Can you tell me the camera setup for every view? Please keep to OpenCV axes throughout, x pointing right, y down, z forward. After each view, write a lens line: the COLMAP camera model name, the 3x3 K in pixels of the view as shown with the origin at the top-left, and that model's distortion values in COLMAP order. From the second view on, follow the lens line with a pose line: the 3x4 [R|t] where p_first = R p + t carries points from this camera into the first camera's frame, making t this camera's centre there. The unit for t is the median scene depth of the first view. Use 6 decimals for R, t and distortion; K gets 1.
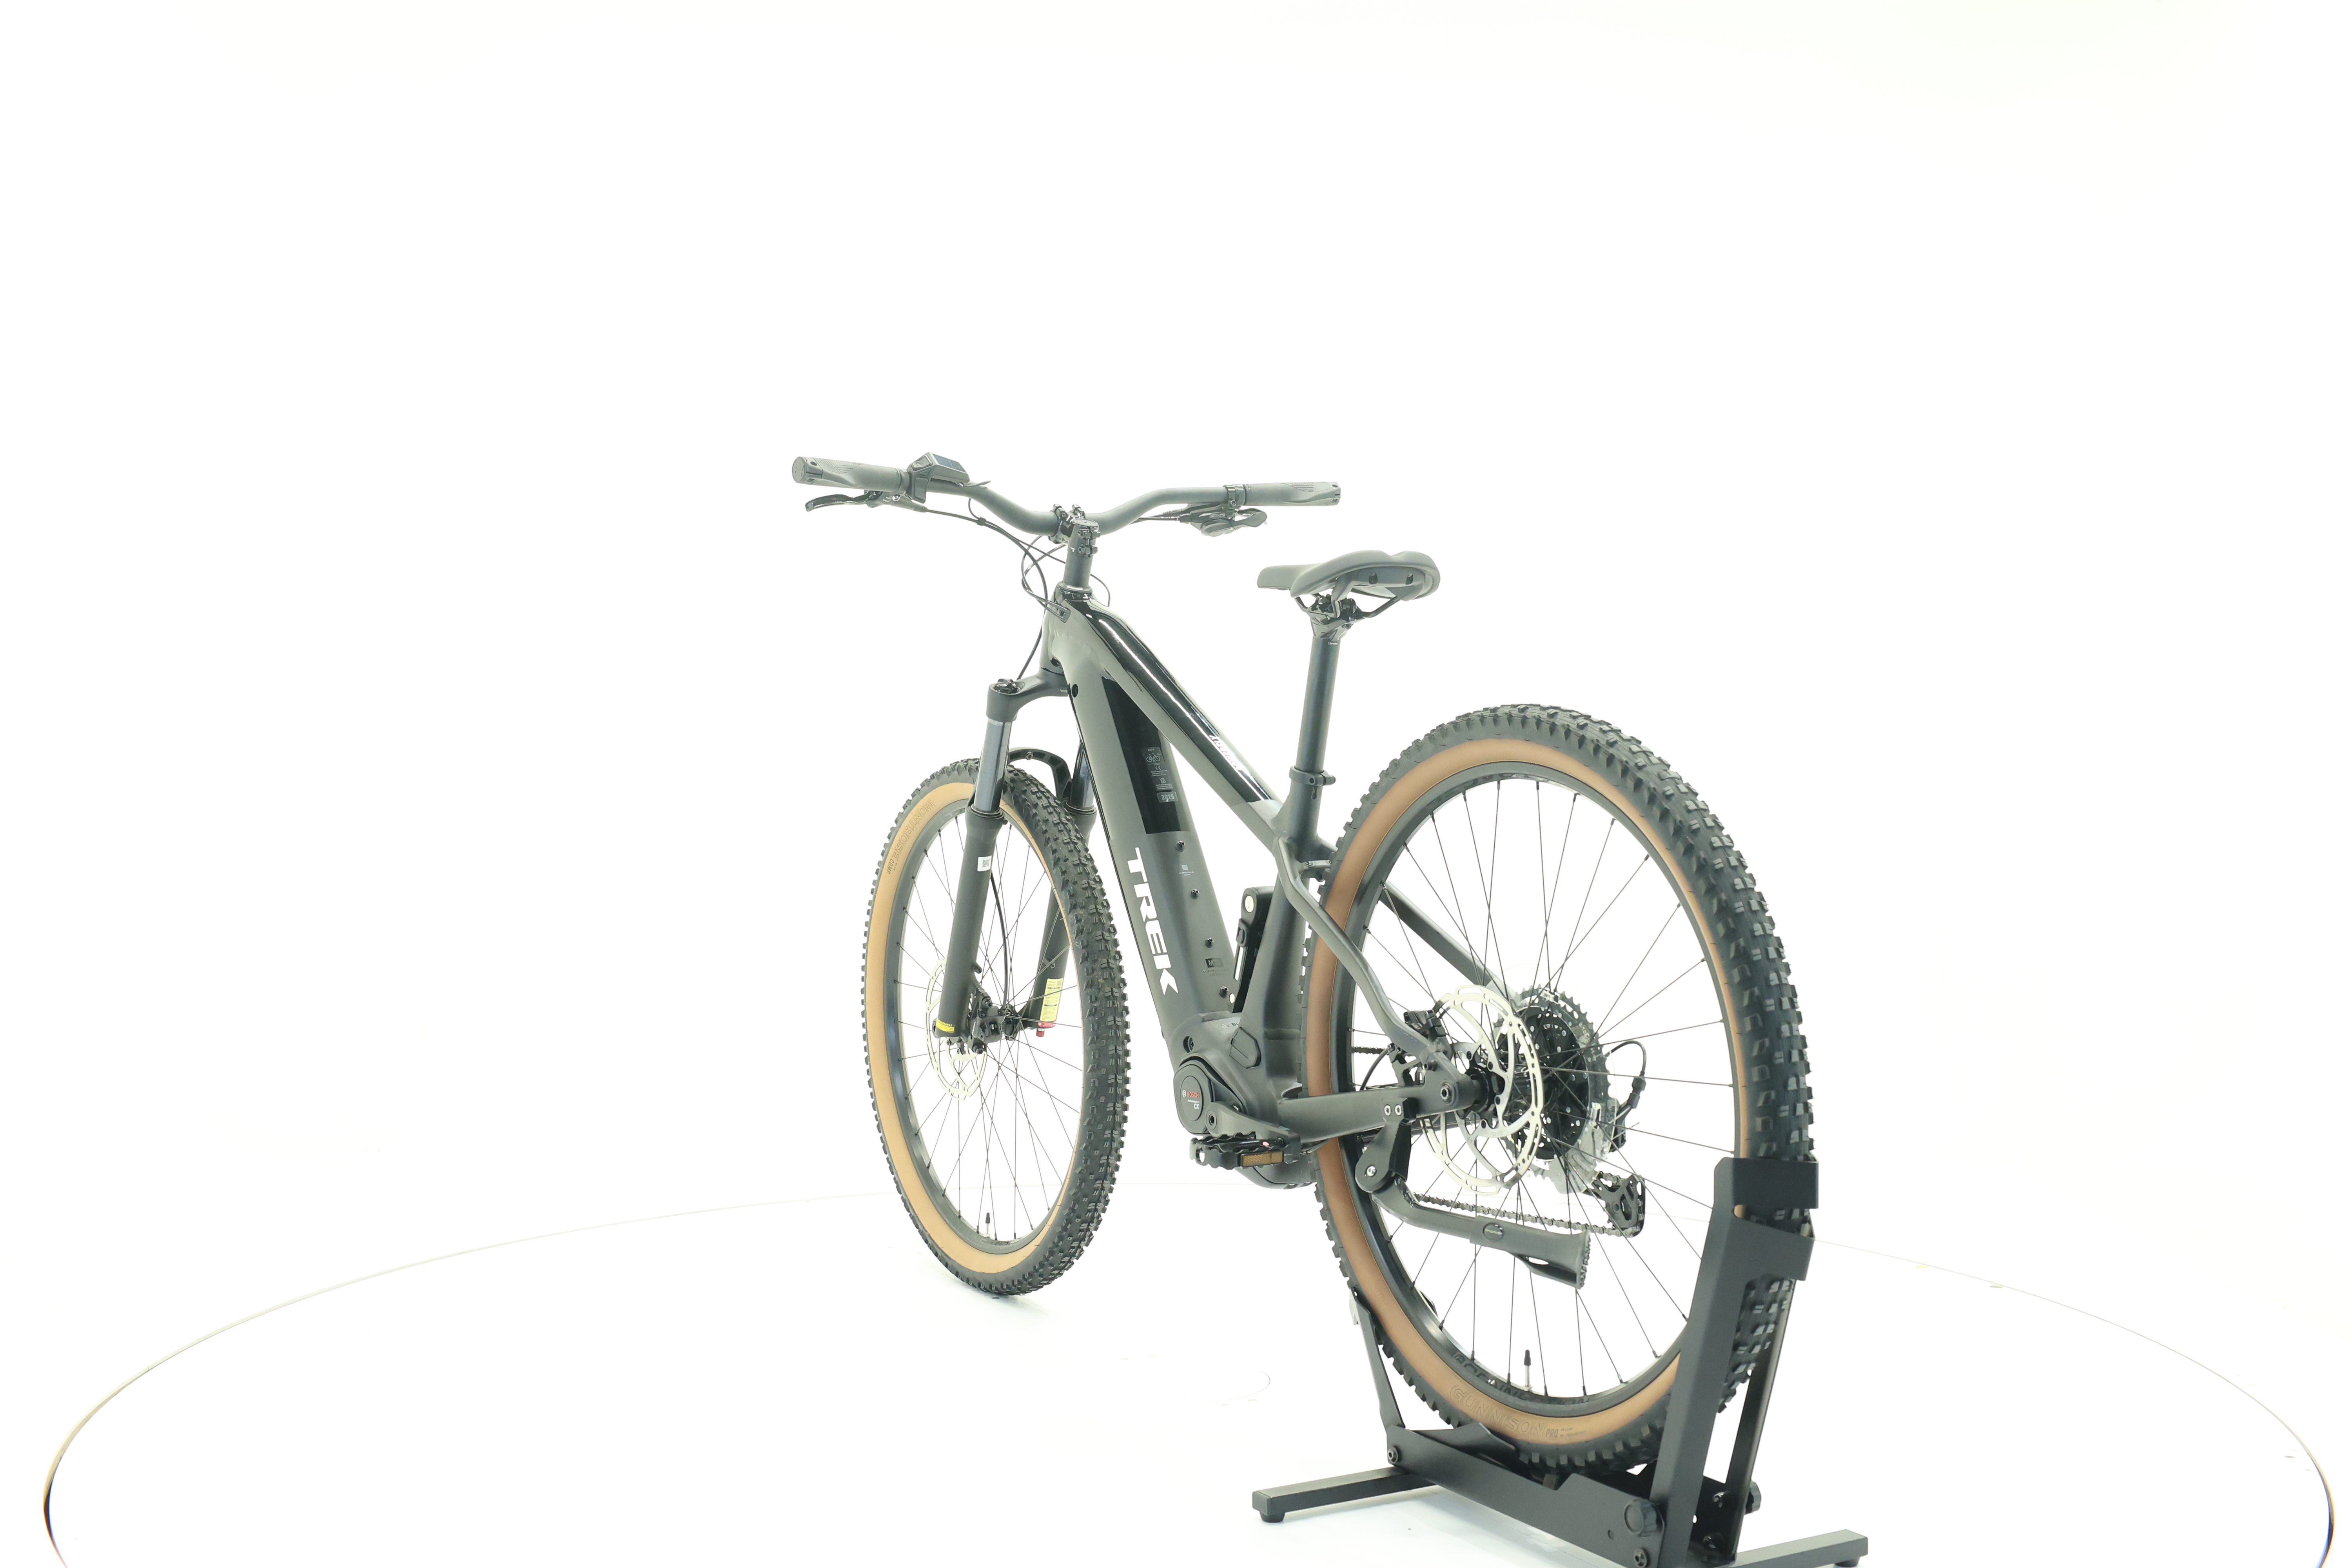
lens RADIAL K [[2496.6, 0, 1175.2], [0, 2496.6, 782.7], [0, 0, 1]] dist [-0.061721, 0.000000]
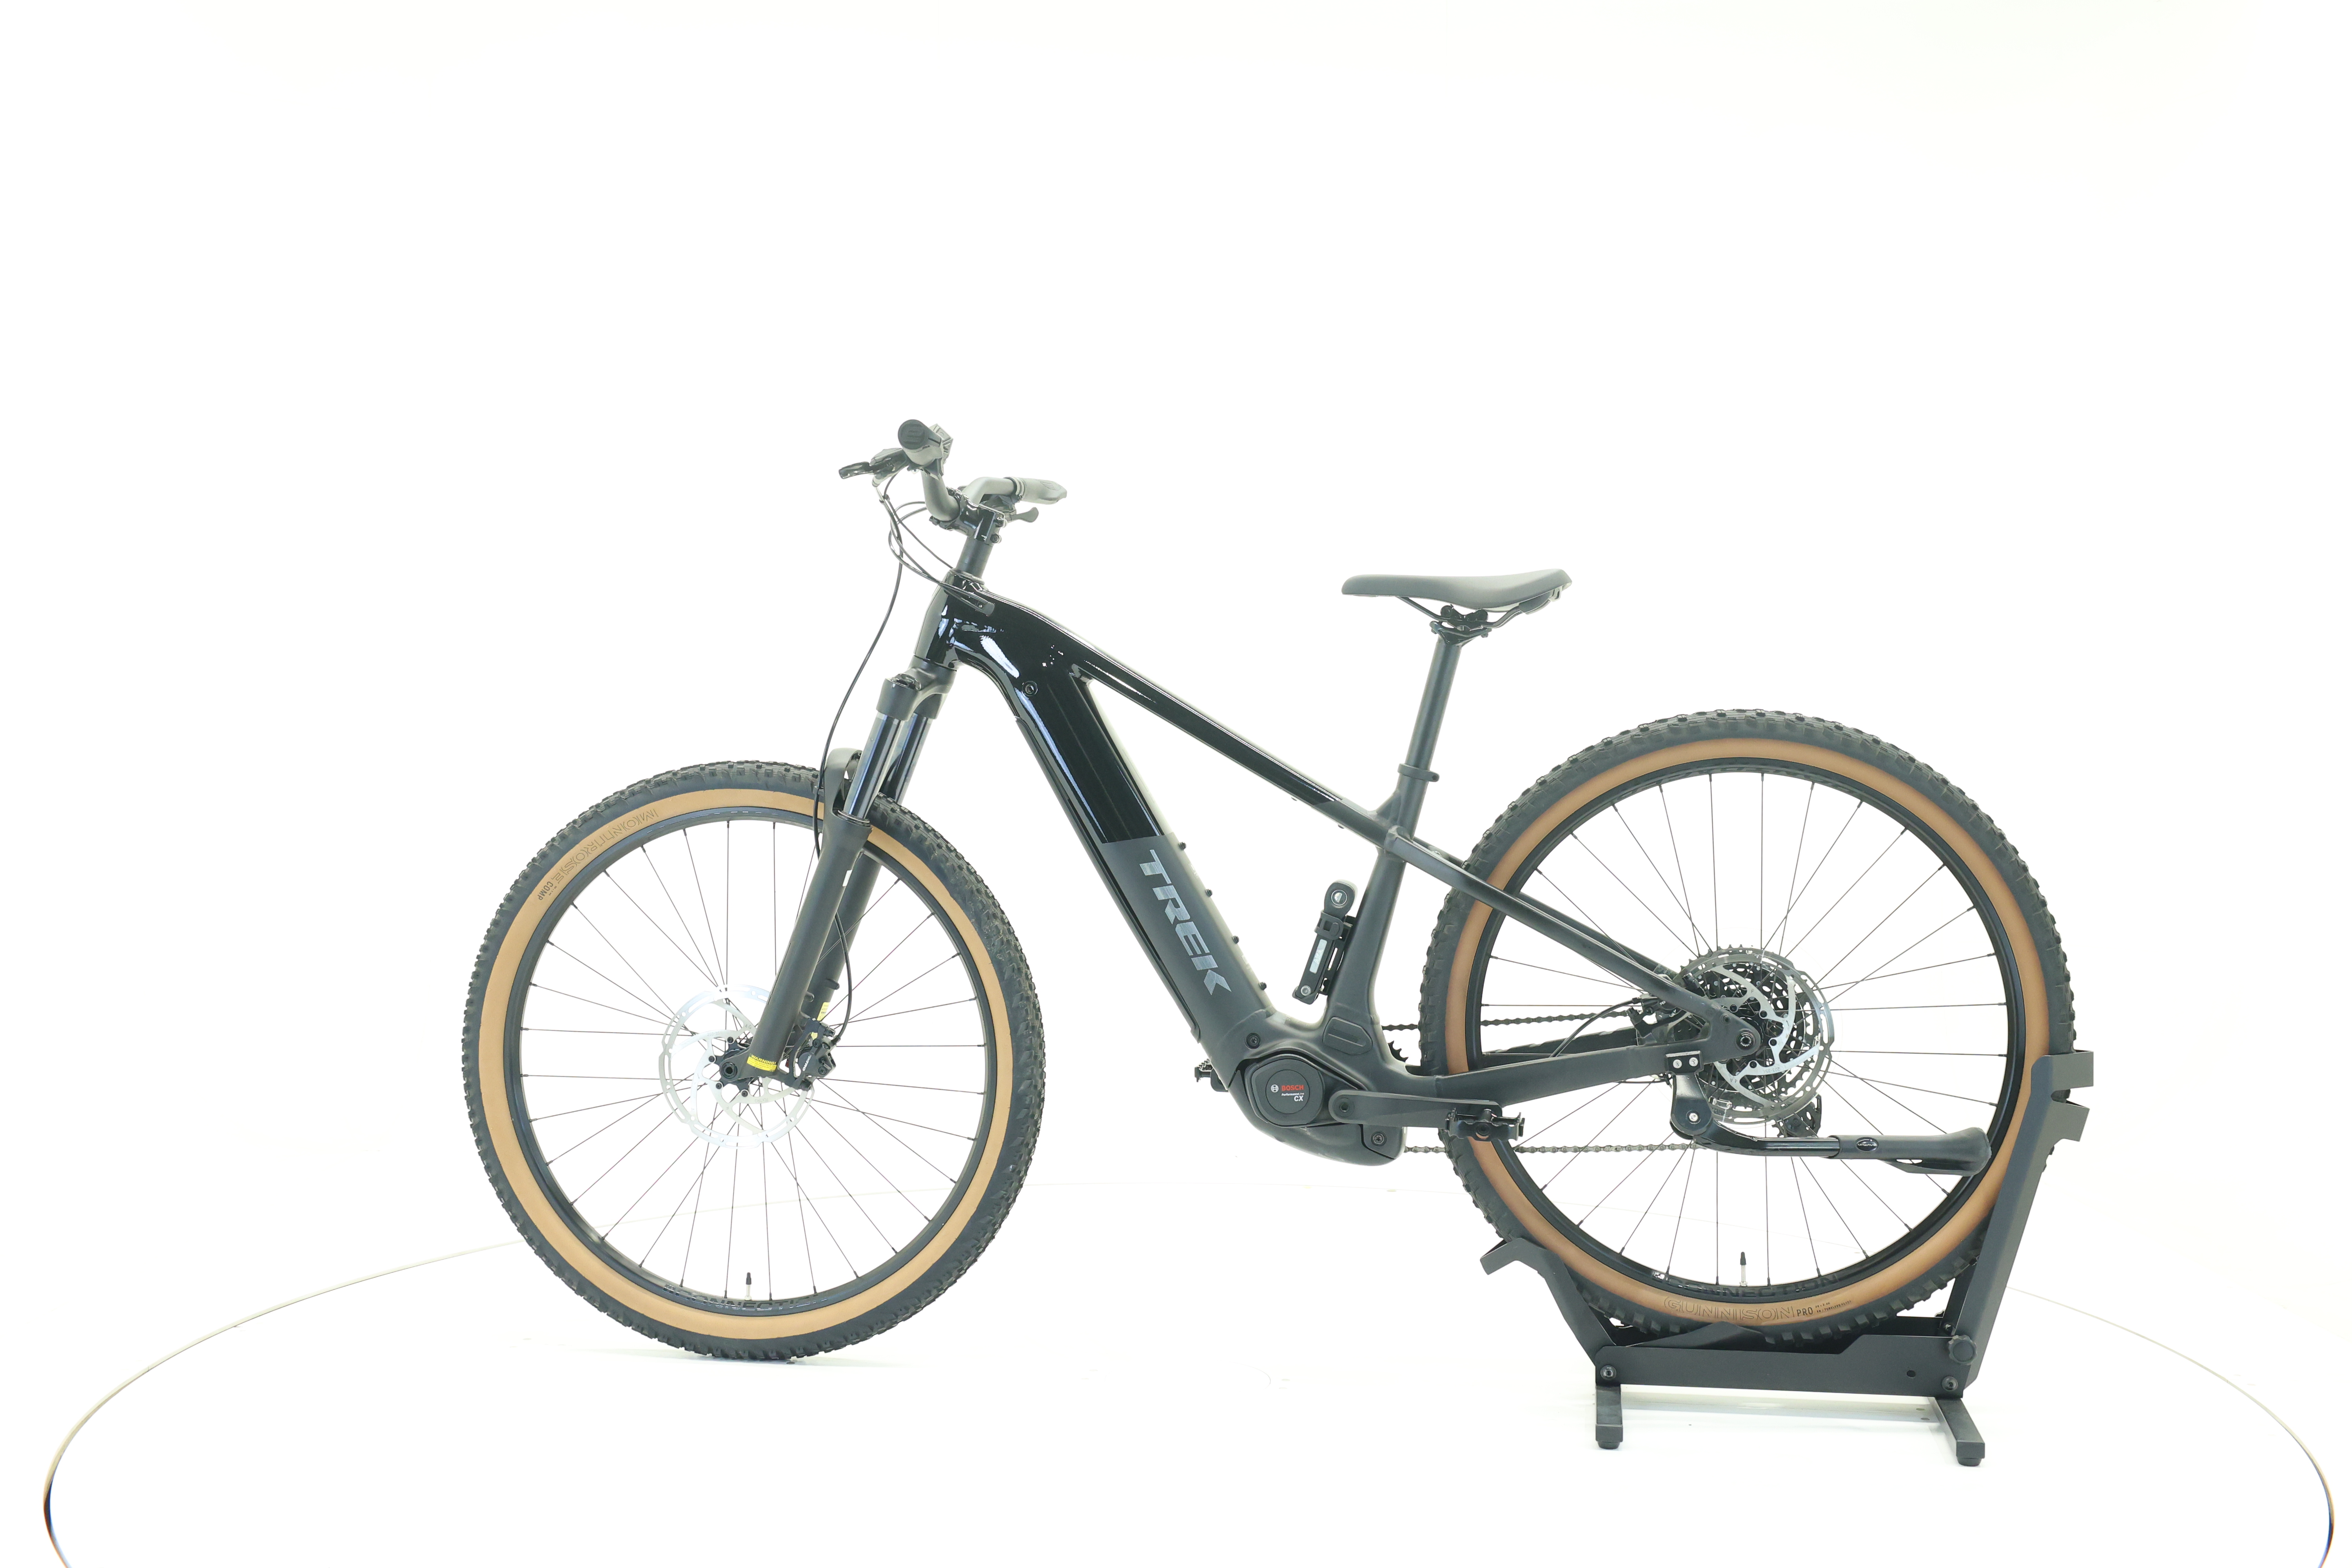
lens RADIAL K [[2496.6, 0, 1172.4], [0, 2496.6, 783.3], [0, 0, 1]] dist [-0.061721, 0.000000]
pose [[0.630228, -0.016289, 0.776239, -0.845530], [0.012678, 0.999862, 0.010689, -0.011451], [-0.776306, 0.003105, 0.630348, 0.409230]]
